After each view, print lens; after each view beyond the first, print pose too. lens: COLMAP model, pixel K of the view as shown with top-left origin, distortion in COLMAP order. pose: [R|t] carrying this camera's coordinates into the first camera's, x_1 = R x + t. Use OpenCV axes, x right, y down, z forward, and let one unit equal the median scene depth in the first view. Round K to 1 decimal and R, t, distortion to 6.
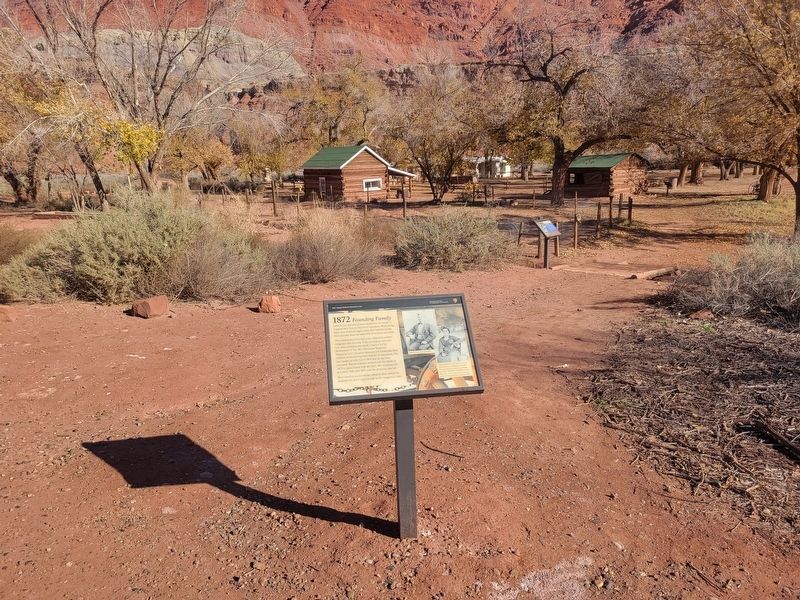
lens RADIAL K [[586.3, 0, 400.9], [0, 586.3, 309.6], [0, 0, 1]] dist [0.041692, -0.034690]
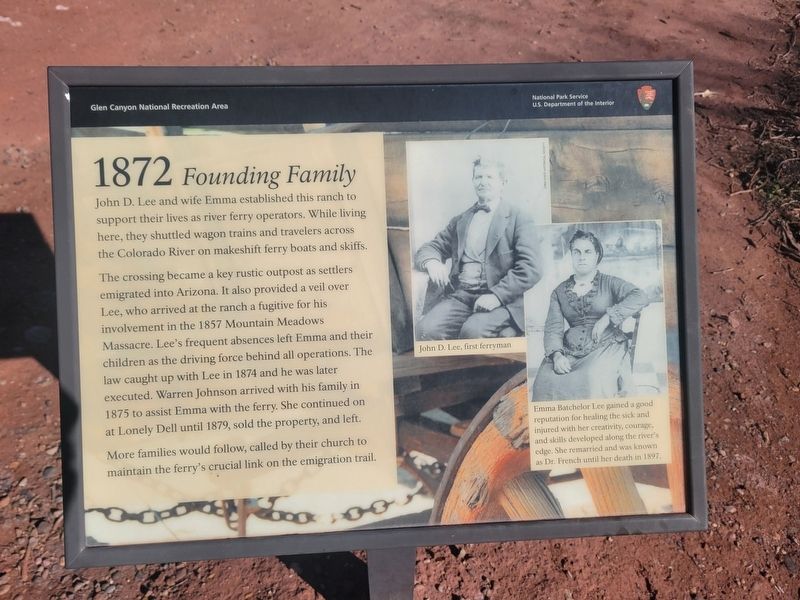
lens RADIAL K [[586.3, 0, 404.4], [0, 586.3, 297.8], [0, 0, 1]] dist [0.041692, -0.034690]
pose [[0.995968, 0.086432, -0.024020, 0.011922], [-0.060517, 0.844999, 0.531333, -0.068641], [0.066221, -0.527737, 0.846823, 0.791423]]
